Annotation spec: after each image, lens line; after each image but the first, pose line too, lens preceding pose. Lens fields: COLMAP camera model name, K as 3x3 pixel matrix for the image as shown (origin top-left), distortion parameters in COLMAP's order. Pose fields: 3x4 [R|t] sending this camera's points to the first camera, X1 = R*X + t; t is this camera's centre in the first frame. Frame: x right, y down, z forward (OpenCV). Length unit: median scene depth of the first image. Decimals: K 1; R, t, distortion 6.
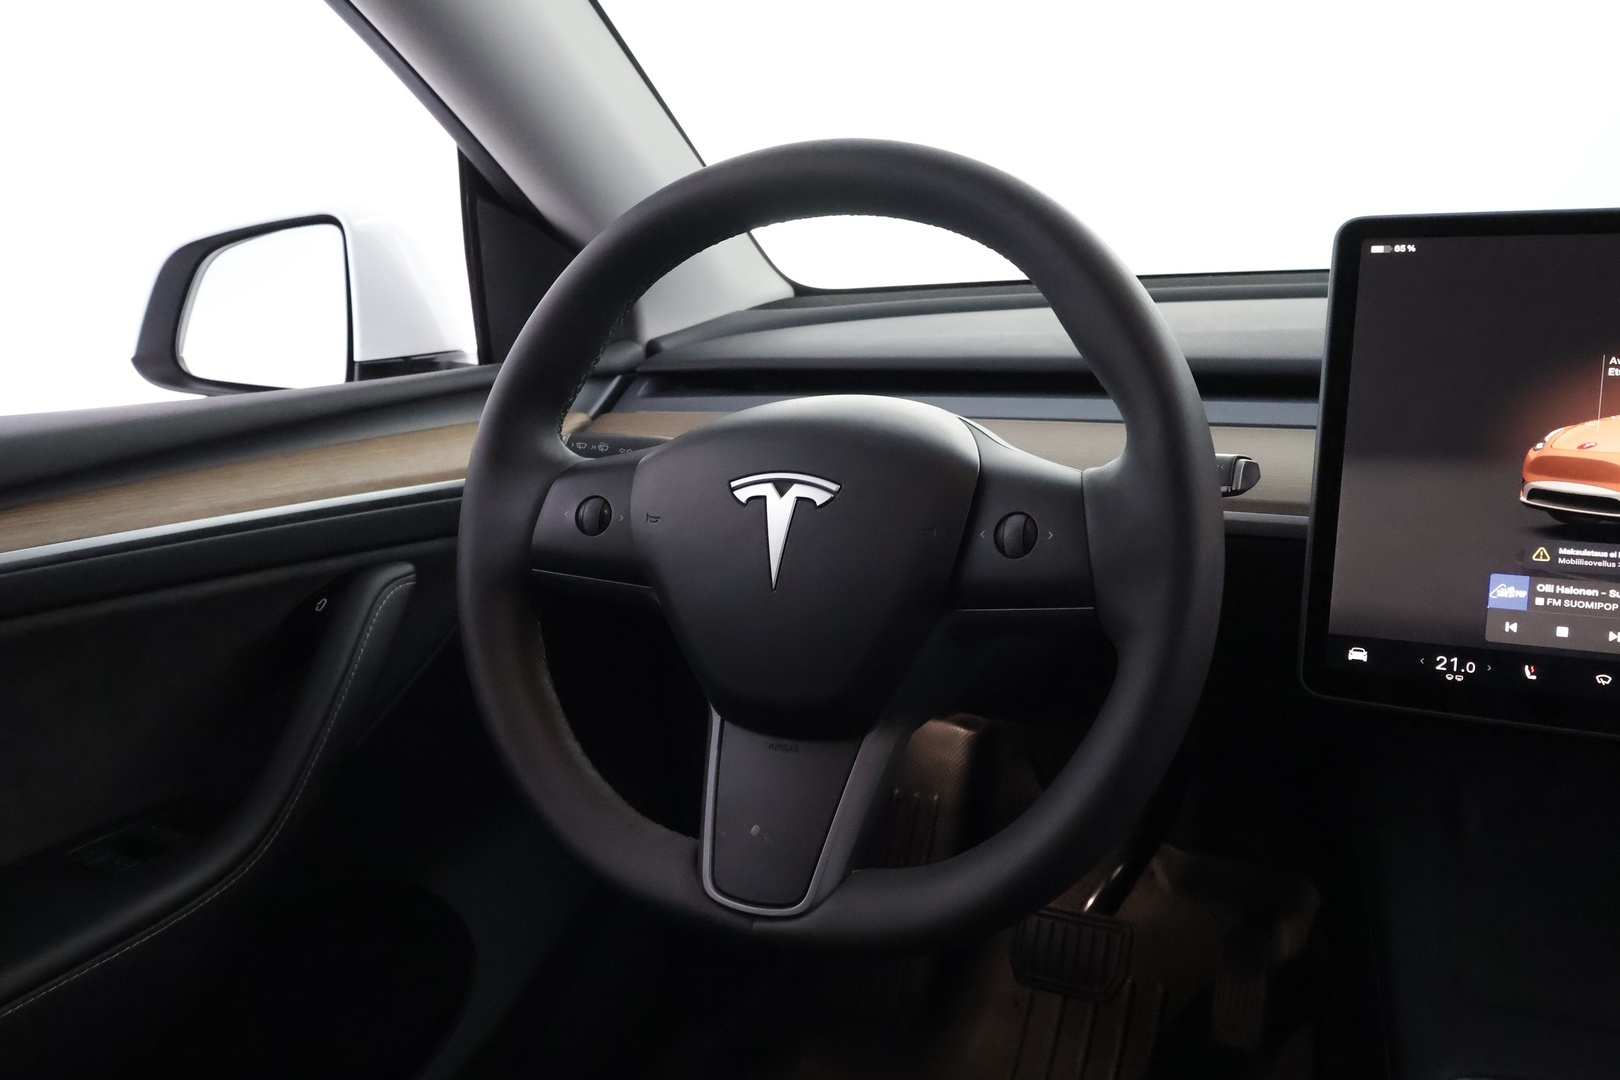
lens RADIAL K [[1309.6, 0, 841.2], [0, 1309.6, 539.7], [0, 0, 1]] dist [-0.001282, 0.000184]
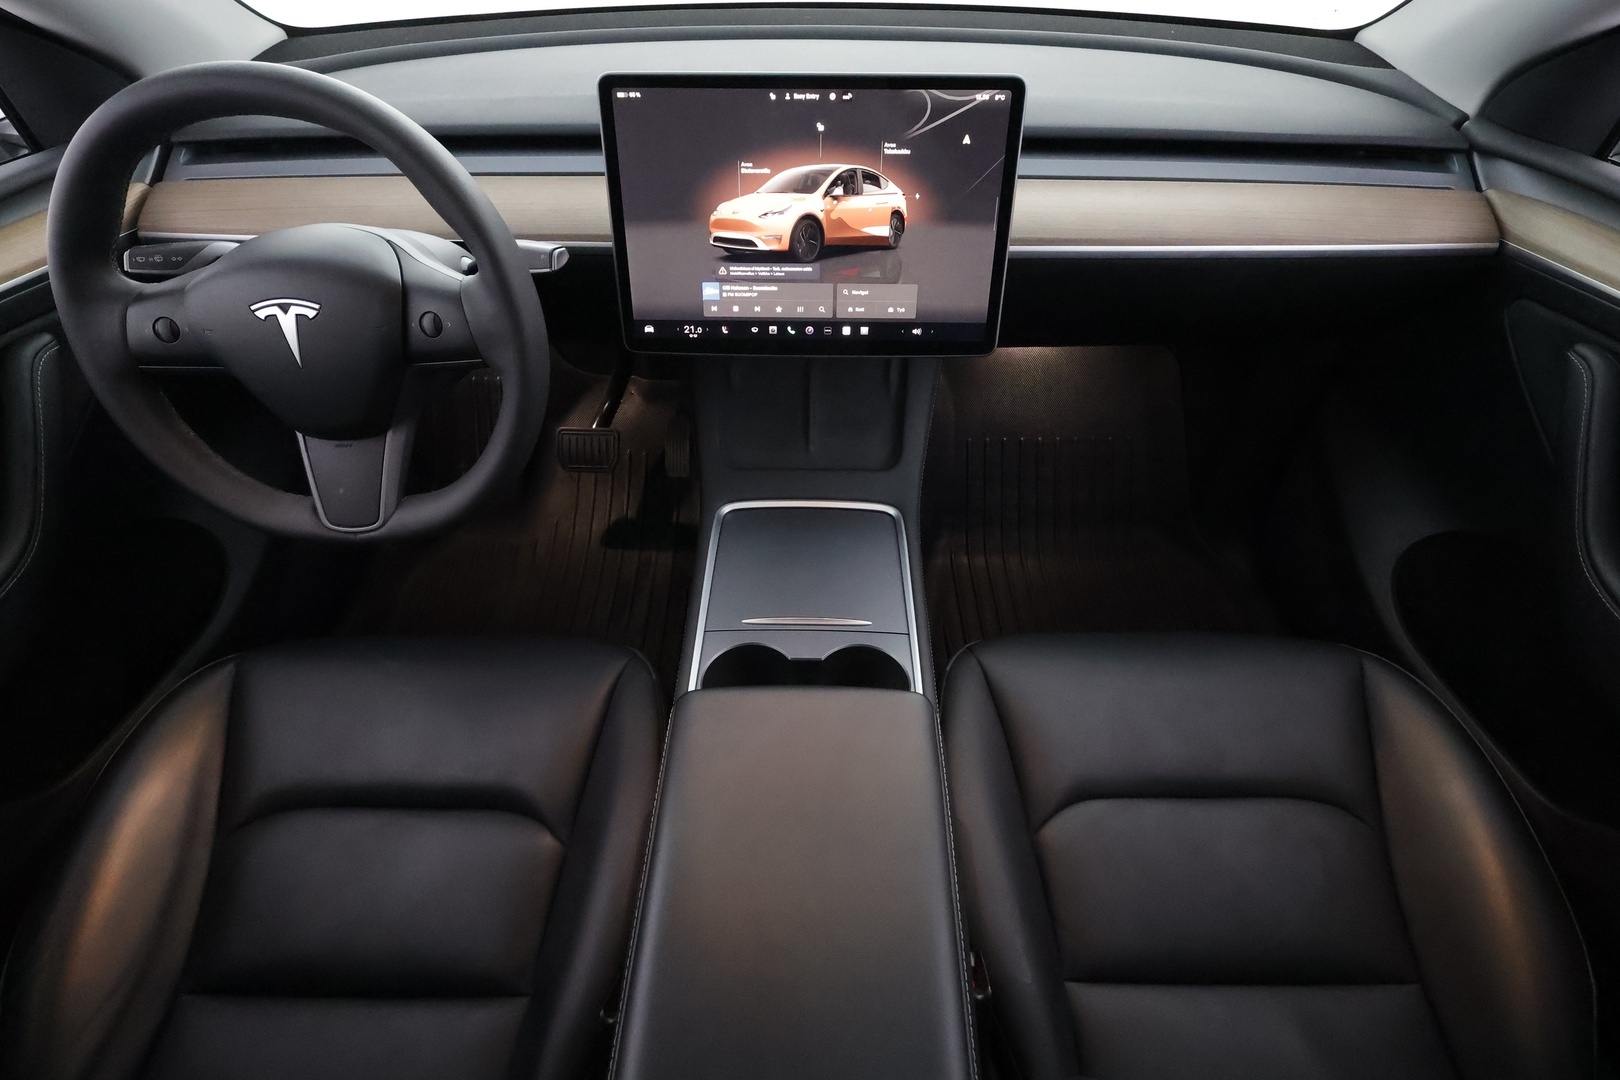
lens RADIAL K [[755.6, 0, 803.4], [0, 755.6, 554.4], [0, 0, 1]] dist [-0.002820, 0.000114]
pose [[0.910273, -0.257851, 0.323909, 0.152574], [0.070079, 0.867044, 0.493278, -0.178745], [-0.408035, -0.426318, 0.807316, -0.196349]]
